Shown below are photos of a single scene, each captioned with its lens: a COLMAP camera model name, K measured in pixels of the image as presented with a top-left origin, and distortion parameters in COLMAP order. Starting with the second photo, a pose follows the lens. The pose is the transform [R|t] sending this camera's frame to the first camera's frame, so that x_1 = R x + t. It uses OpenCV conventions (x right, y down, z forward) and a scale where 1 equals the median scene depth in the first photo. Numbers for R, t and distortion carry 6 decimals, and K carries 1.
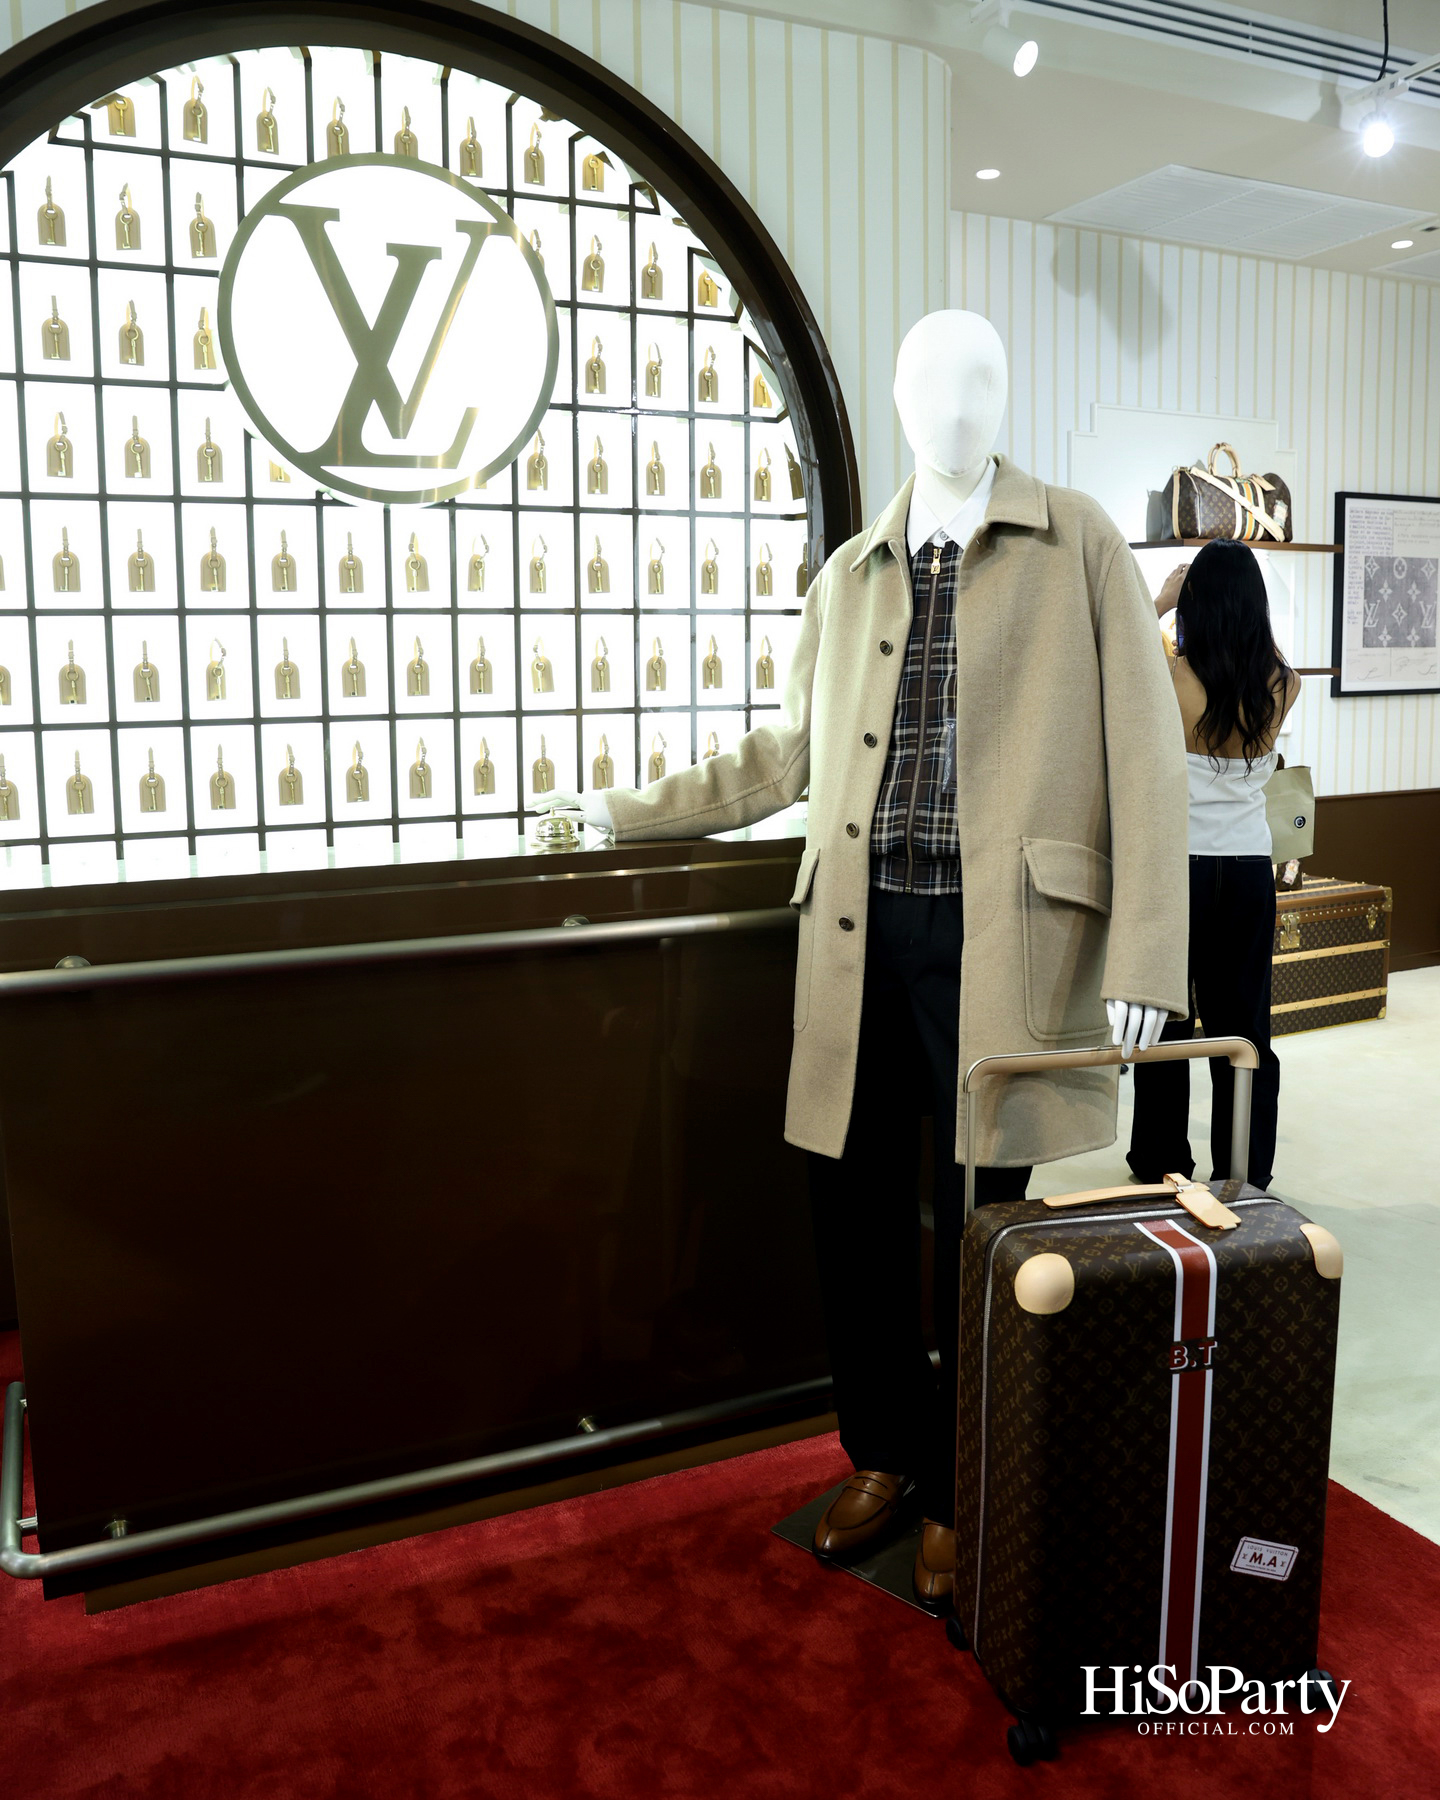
lens RADIAL K [[1446.3, 0, 703.6], [0, 1446.3, 852.3], [0, 0, 1]] dist [-0.091339, 0.053431]
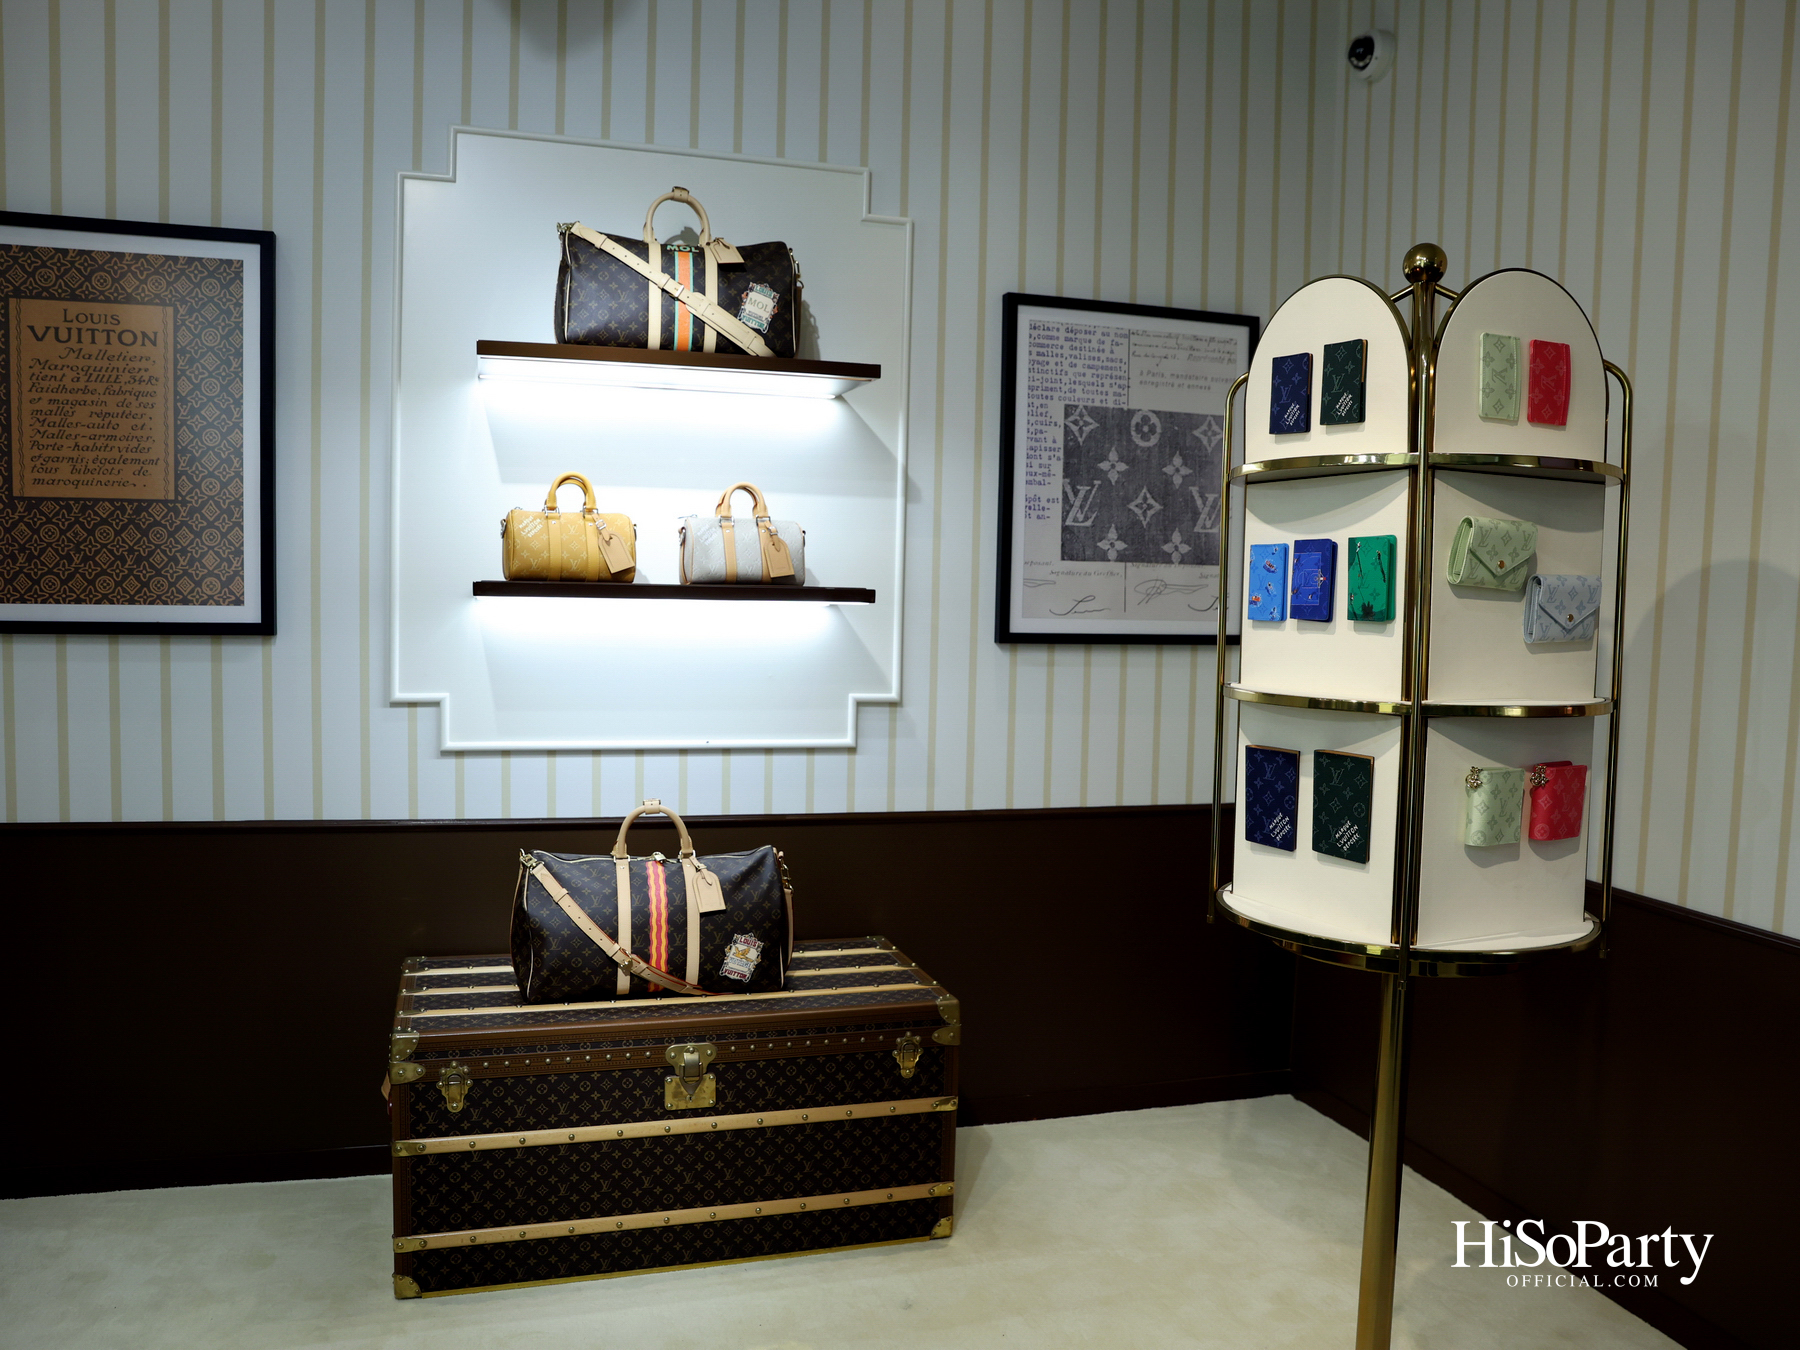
lens RADIAL K [[1360.7, 0, 900.2], [0, 1360.7, 683.3], [0, 0, 1]] dist [-0.104466, 0.082138]
pose [[0.988103, 0.050831, -0.145153, 0.963899], [-0.059238, 0.996771, -0.054199, -0.118796], [0.141929, 0.062153, 0.987924, 0.881902]]
